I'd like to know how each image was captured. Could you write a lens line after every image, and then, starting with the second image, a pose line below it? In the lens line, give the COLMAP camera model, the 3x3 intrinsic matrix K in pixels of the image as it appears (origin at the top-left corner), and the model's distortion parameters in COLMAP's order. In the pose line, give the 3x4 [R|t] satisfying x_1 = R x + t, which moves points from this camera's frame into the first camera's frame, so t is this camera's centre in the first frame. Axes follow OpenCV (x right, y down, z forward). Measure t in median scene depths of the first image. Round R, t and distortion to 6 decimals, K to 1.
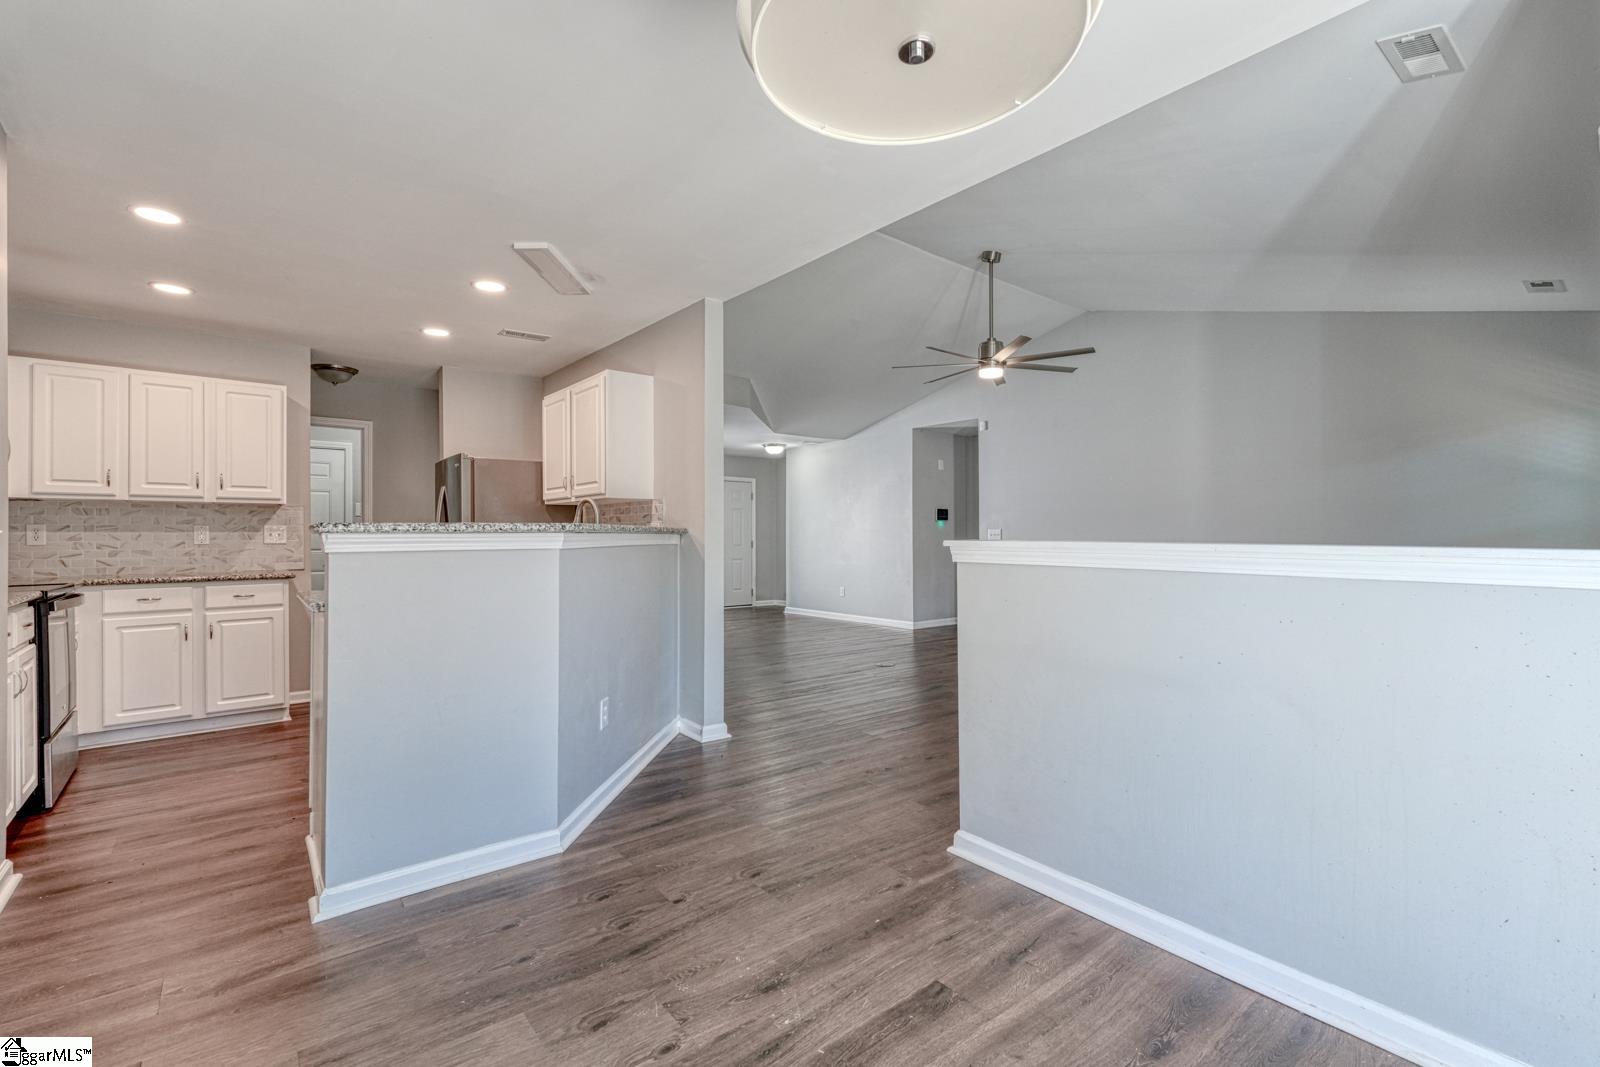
lens RADIAL K [[704.2, 0, 796.9], [0, 704.2, 530.0], [0, 0, 1]] dist [0.001236, 0.001955]
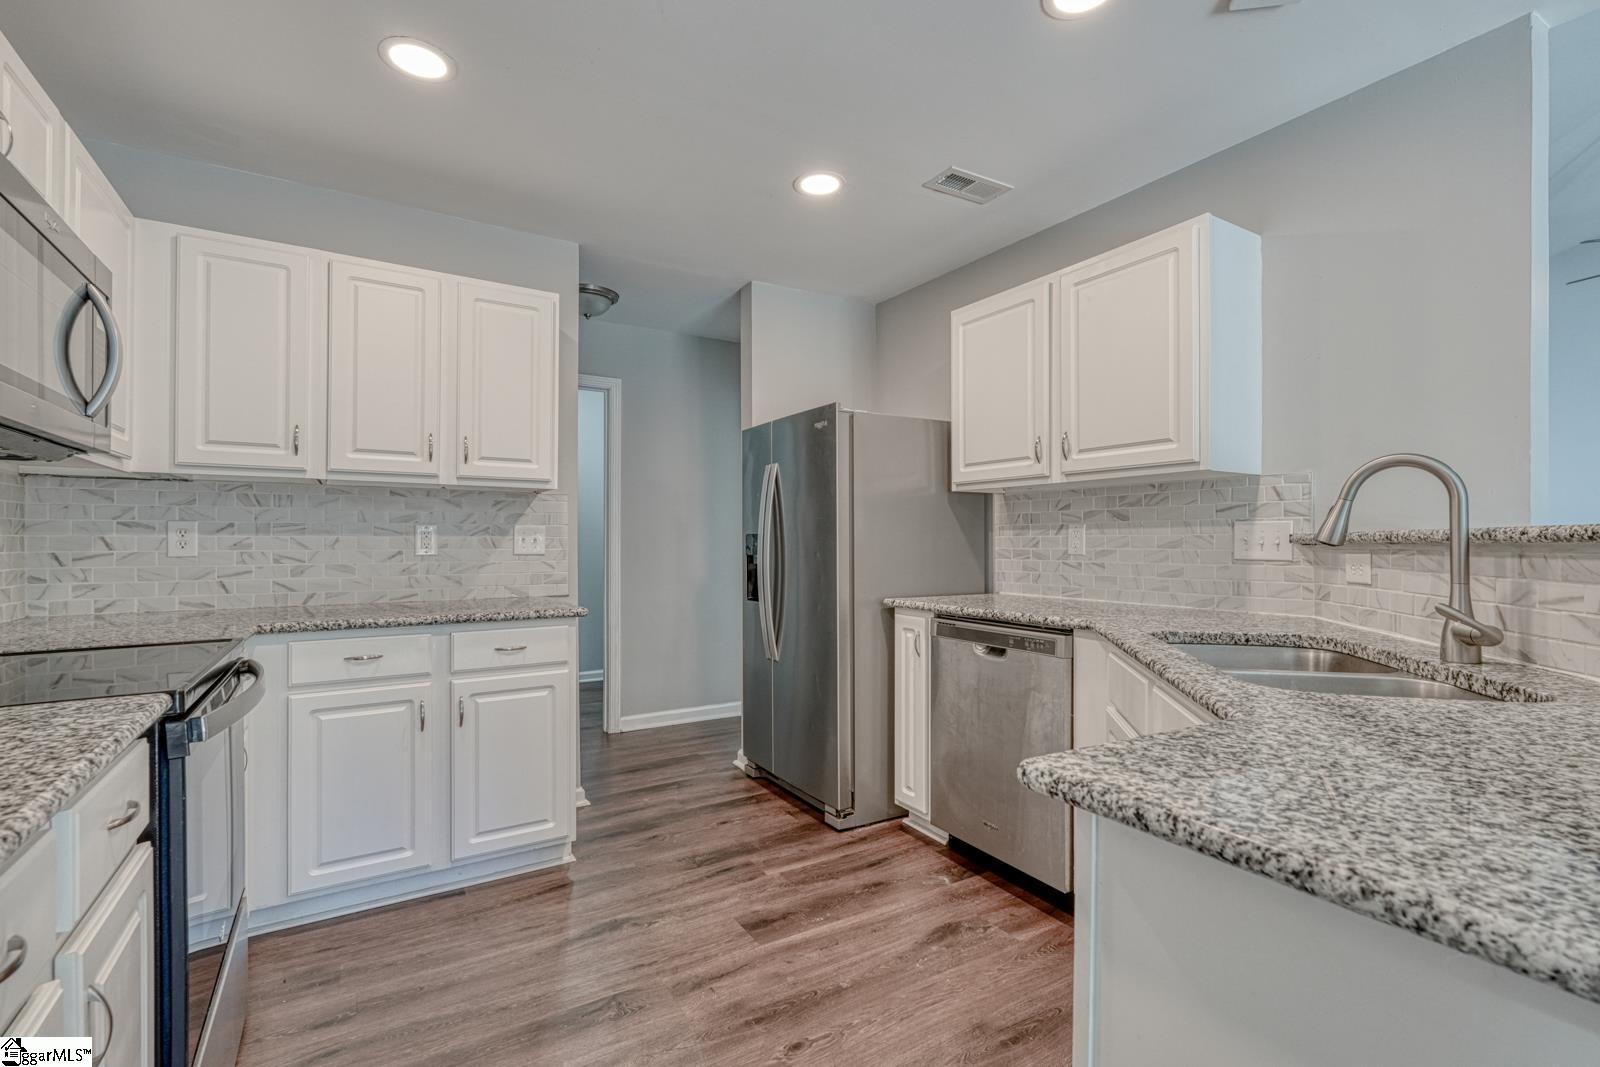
lens RADIAL K [[704.2, 0, 814.7], [0, 704.2, 533.4], [0, 0, 1]] dist [0.001236, 0.001955]
pose [[0.994379, 0.003828, -0.105813, -0.478381], [-0.004296, 0.999982, -0.004195, 0.002473], [0.105795, 0.004626, 0.994377, 0.459979]]
